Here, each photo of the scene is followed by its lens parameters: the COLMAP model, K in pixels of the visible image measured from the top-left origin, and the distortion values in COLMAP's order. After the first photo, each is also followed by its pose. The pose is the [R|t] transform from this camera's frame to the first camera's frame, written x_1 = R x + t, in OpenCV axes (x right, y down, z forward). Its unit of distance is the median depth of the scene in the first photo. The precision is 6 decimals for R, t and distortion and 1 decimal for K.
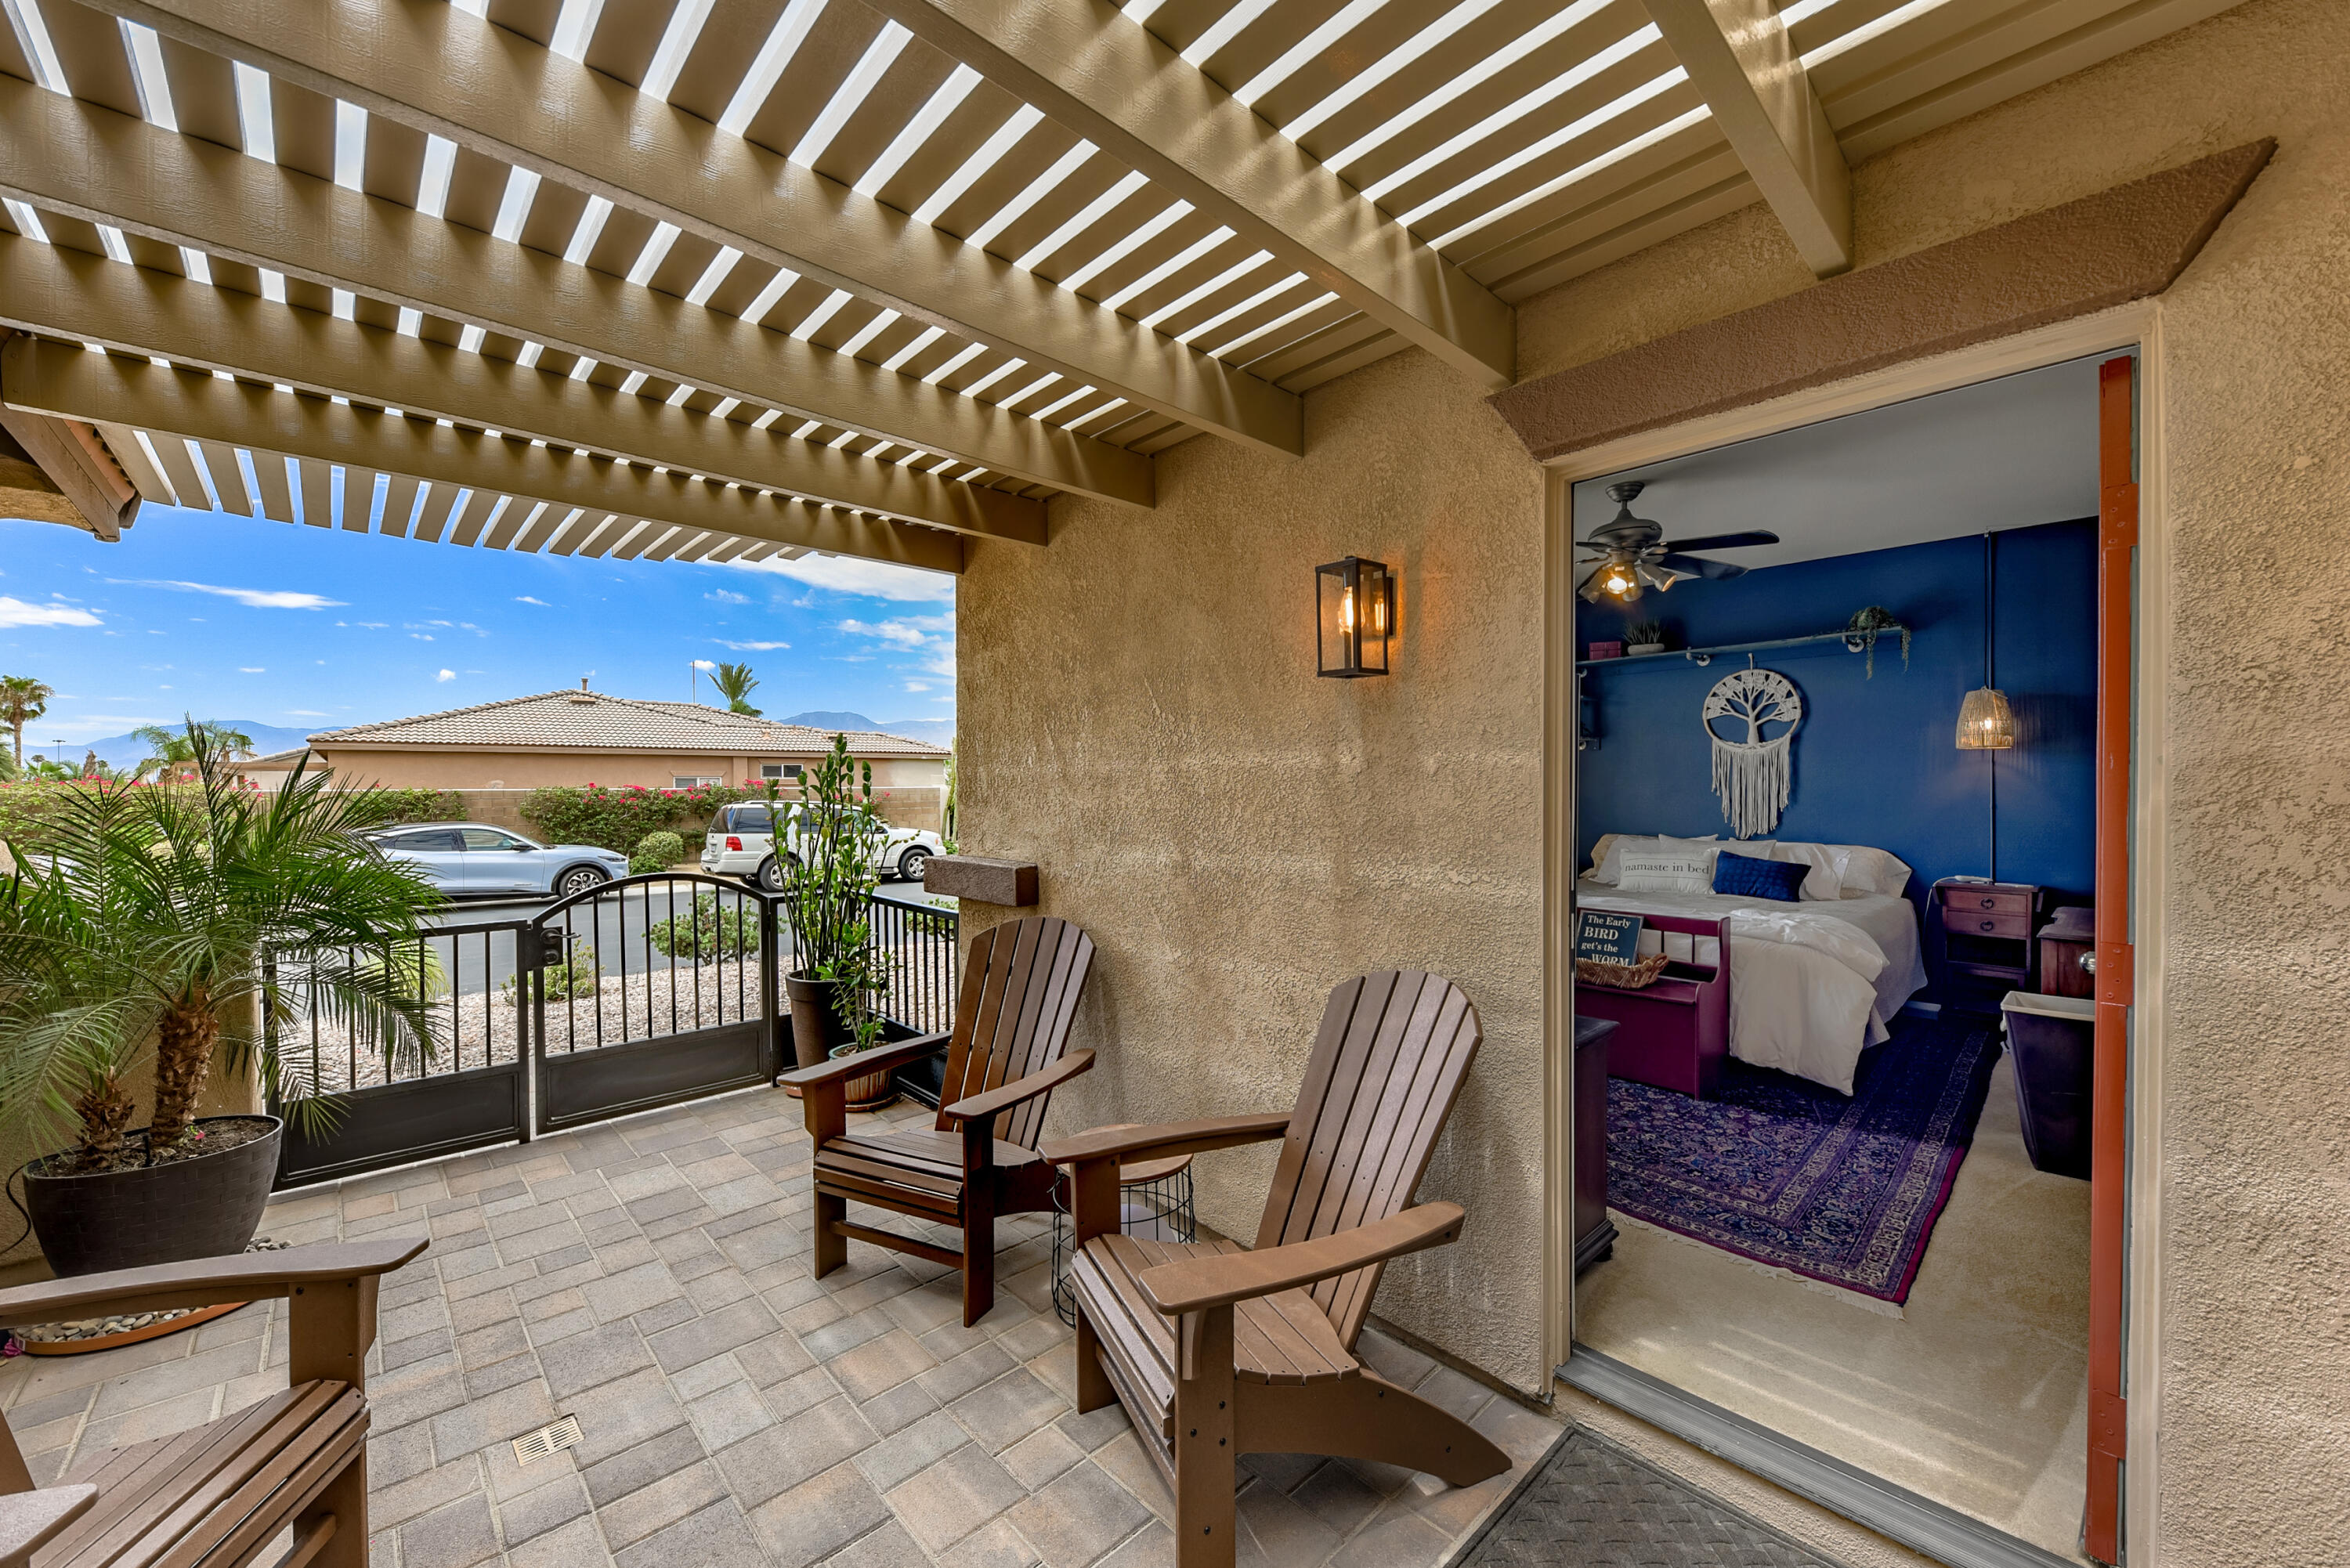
lens RADIAL K [[899.1, 0, 1179.1], [0, 899.1, 798.0], [0, 0, 1]] dist [-0.000647, -0.000256]
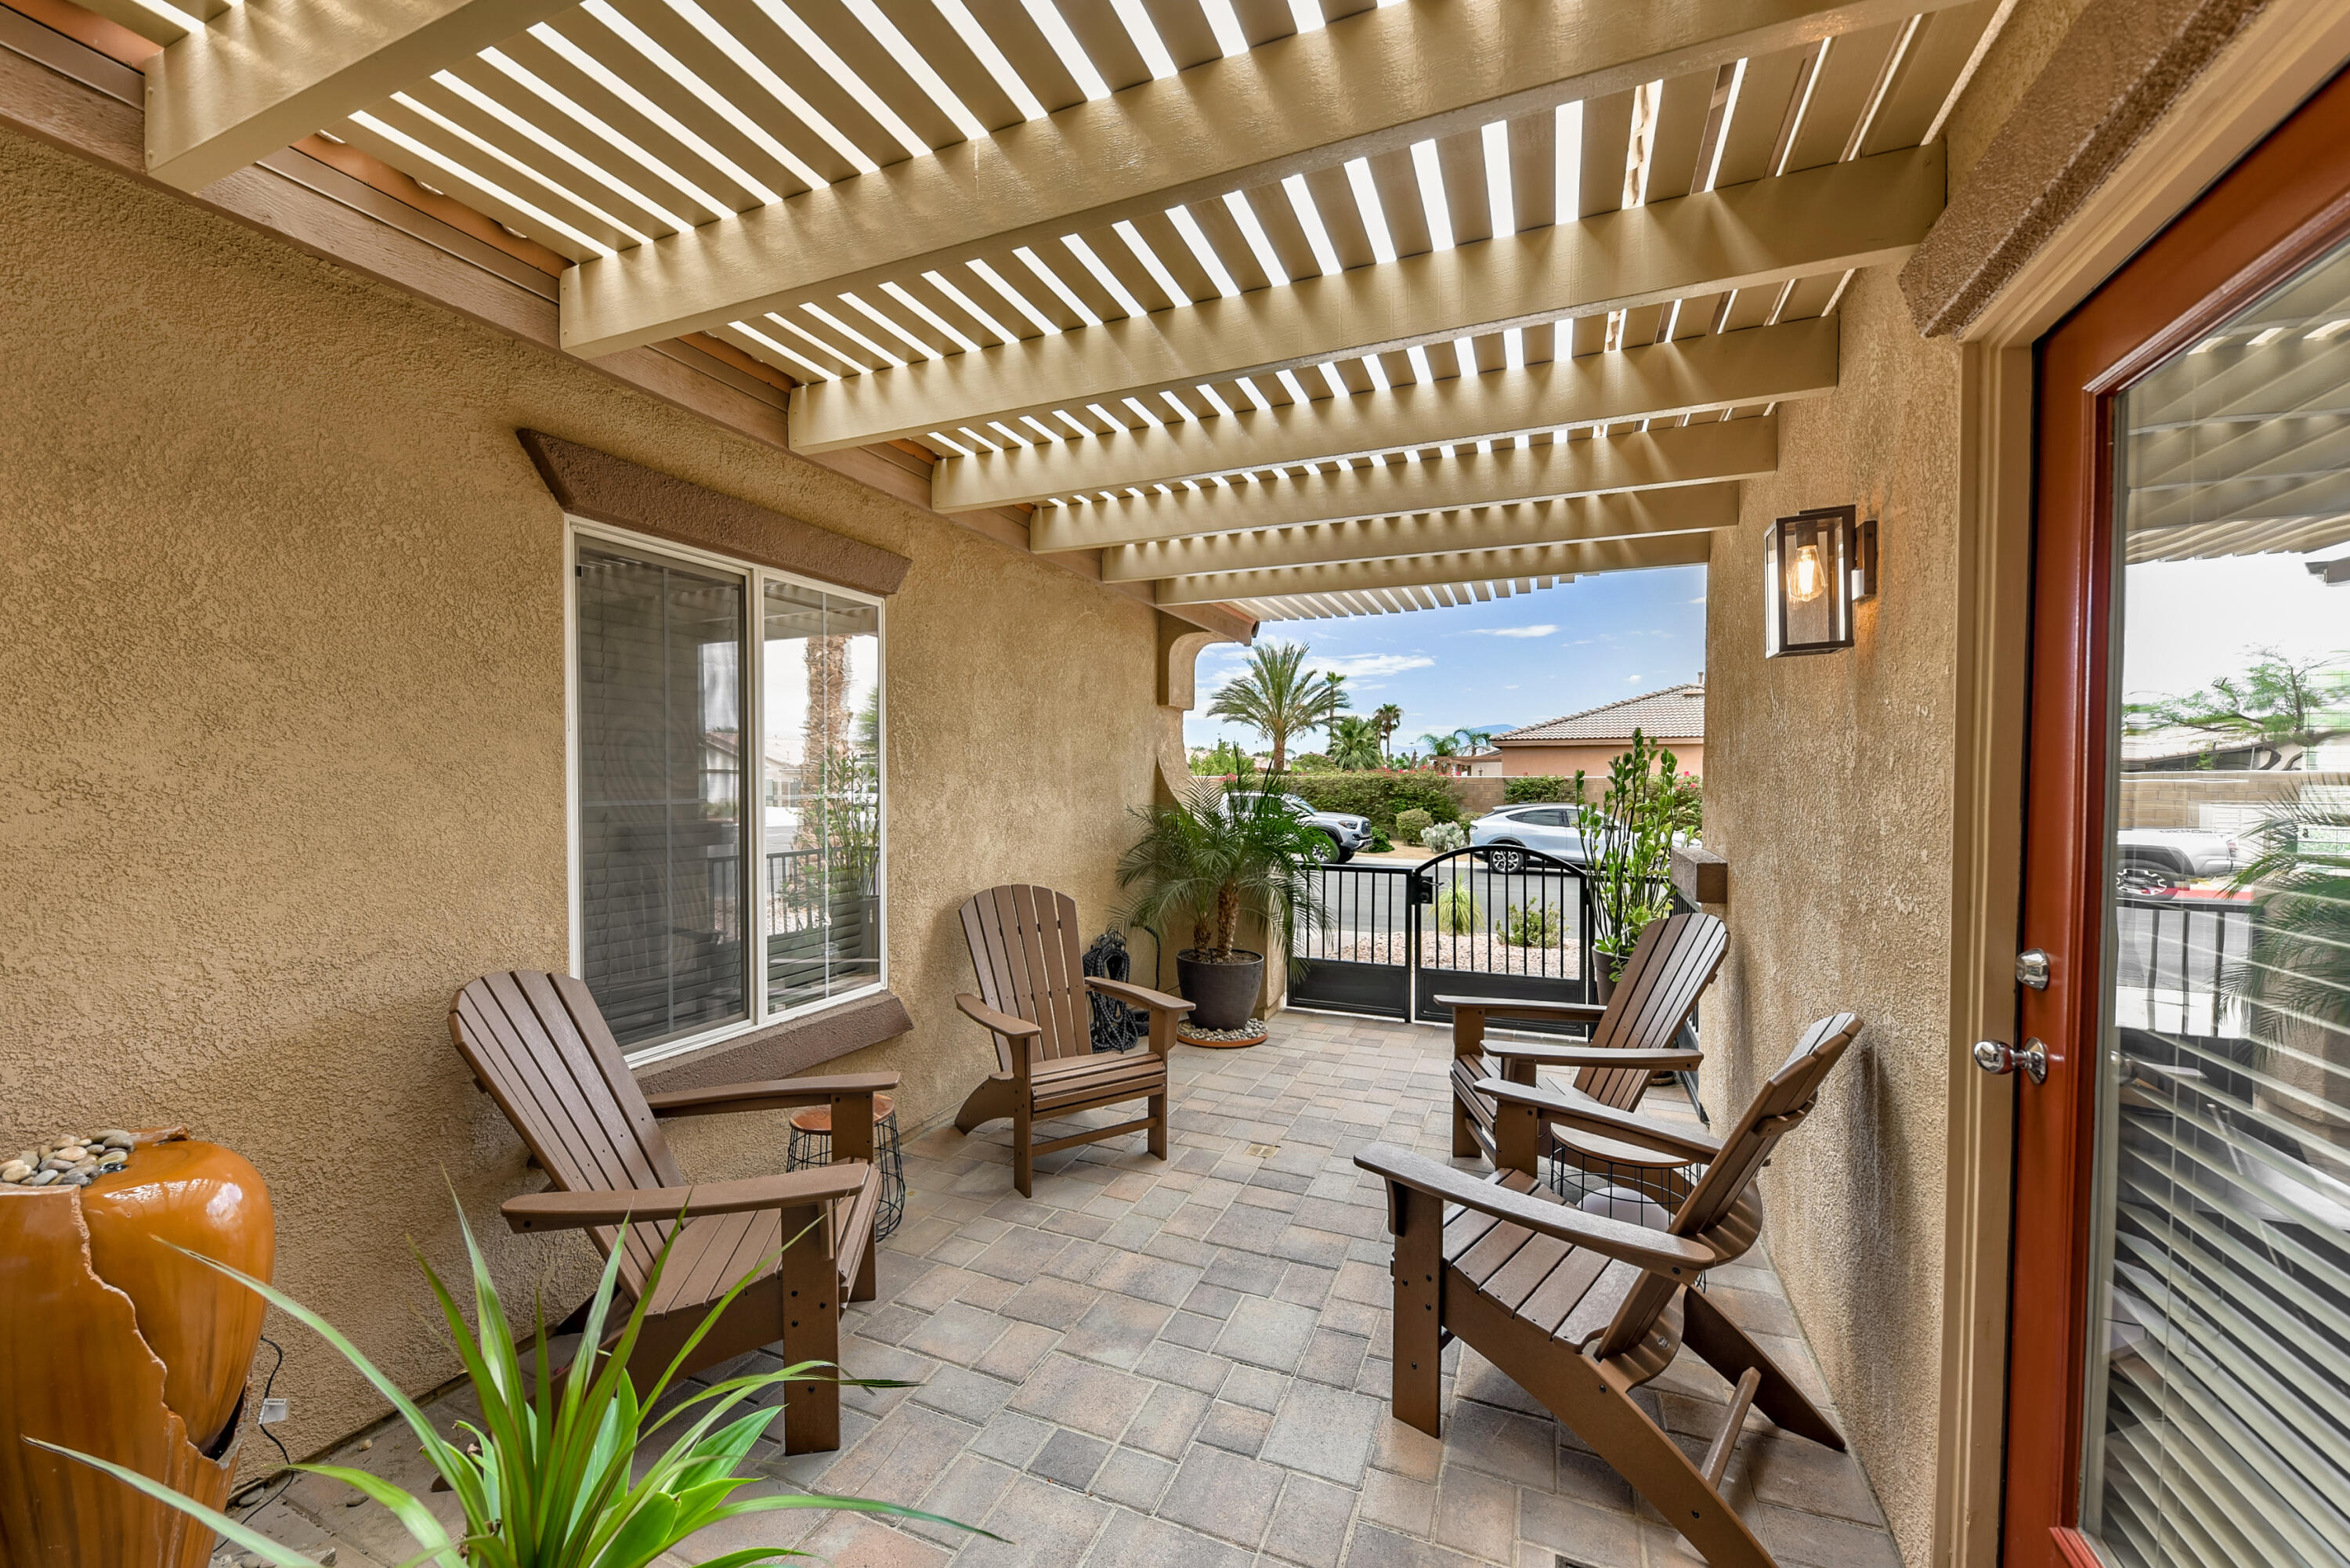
lens RADIAL K [[899.1, 0, 1179.1], [0, 899.1, 798.0], [0, 0, 1]] dist [-0.000647, -0.000256]
pose [[0.407855, 0.026772, -0.912654, 0.681226], [-0.013736, 0.999637, 0.023185, -0.009940], [0.912943, 0.003080, 0.408074, 0.112294]]
